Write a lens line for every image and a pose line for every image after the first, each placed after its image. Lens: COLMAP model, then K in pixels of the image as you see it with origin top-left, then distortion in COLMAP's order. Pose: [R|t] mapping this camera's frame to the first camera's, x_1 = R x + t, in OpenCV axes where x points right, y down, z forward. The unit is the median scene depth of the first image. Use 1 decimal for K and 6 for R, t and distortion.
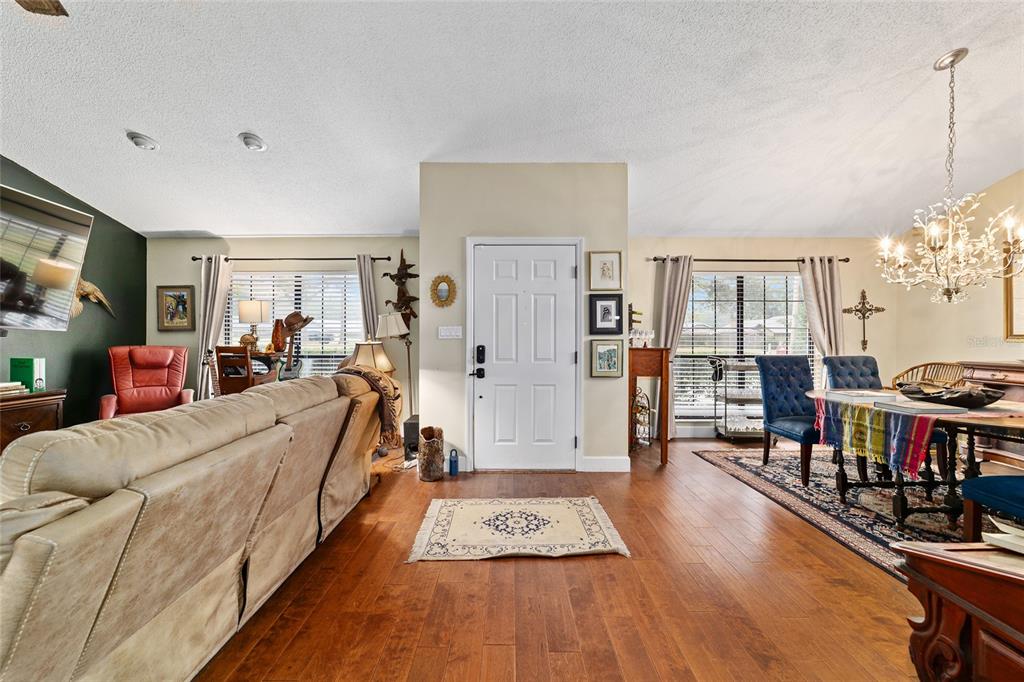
lens RADIAL K [[395.2, 0, 507.8], [0, 395.2, 339.2], [0, 0, 1]] dist [-0.011405, 0.005156]
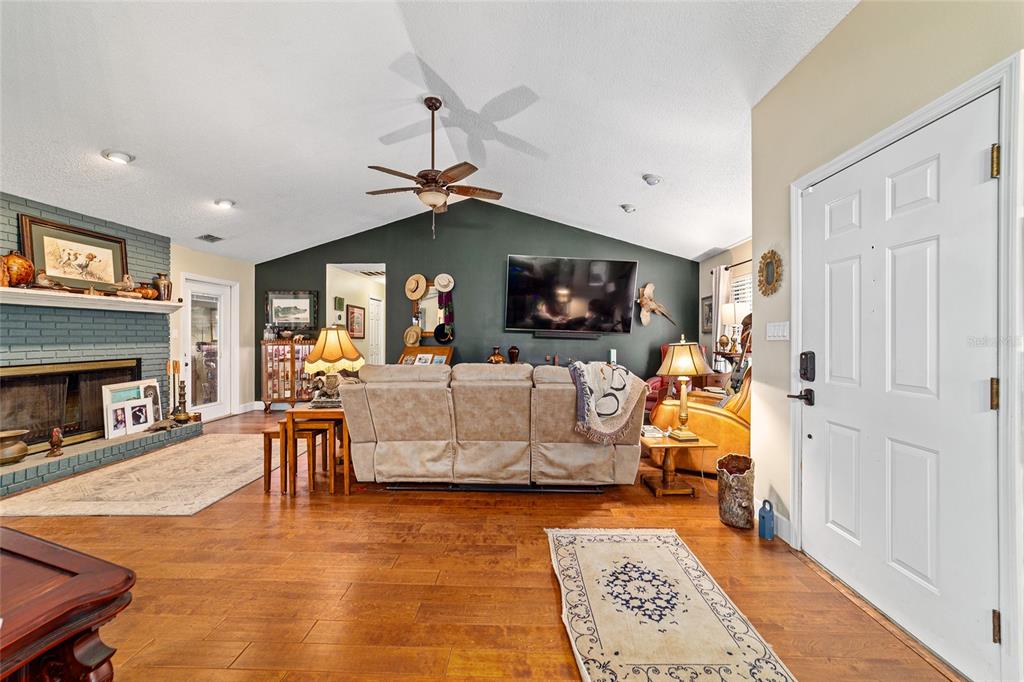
lens RADIAL K [[395.2, 0, 514.6], [0, 395.2, 337.3], [0, 0, 1]] dist [-0.011405, 0.005156]
pose [[-0.027232, -0.000688, -0.999629, 0.554223], [-0.006667, 0.999978, -0.000506, -0.002890], [0.999607, 0.006651, -0.027236, 0.565456]]
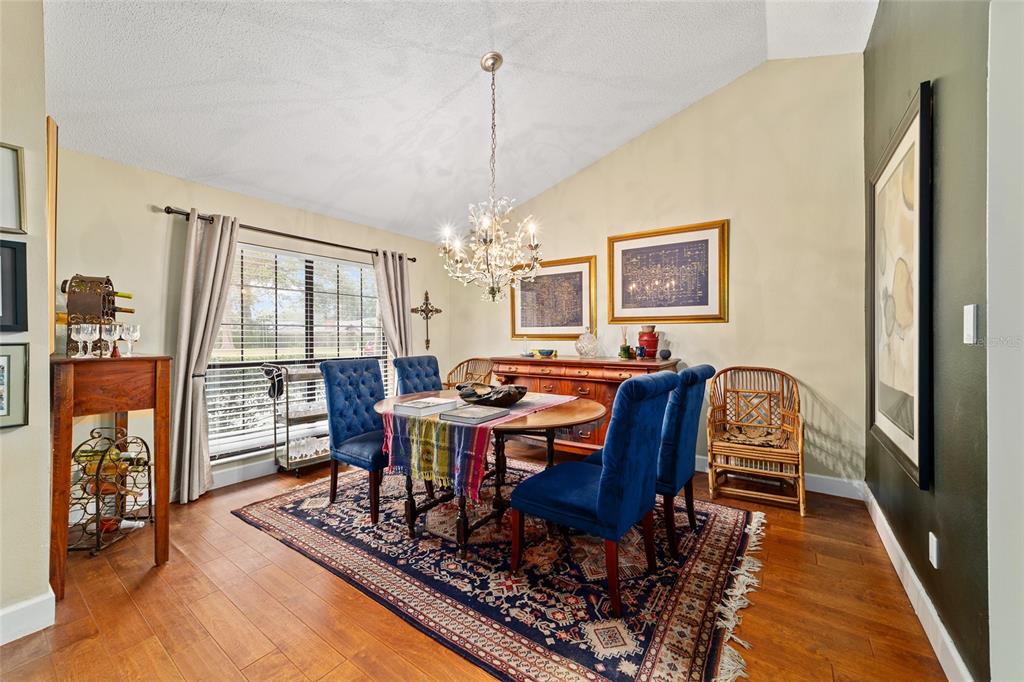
lens RADIAL K [[395.2, 0, 509.8], [0, 395.2, 337.7], [0, 0, 1]] dist [-0.011405, 0.005156]
pose [[0.584012, -0.004103, 0.811735, 0.242433], [0.006904, 0.999976, 0.000088, -0.001008], [-0.811716, 0.005553, 0.584027, 0.277670]]
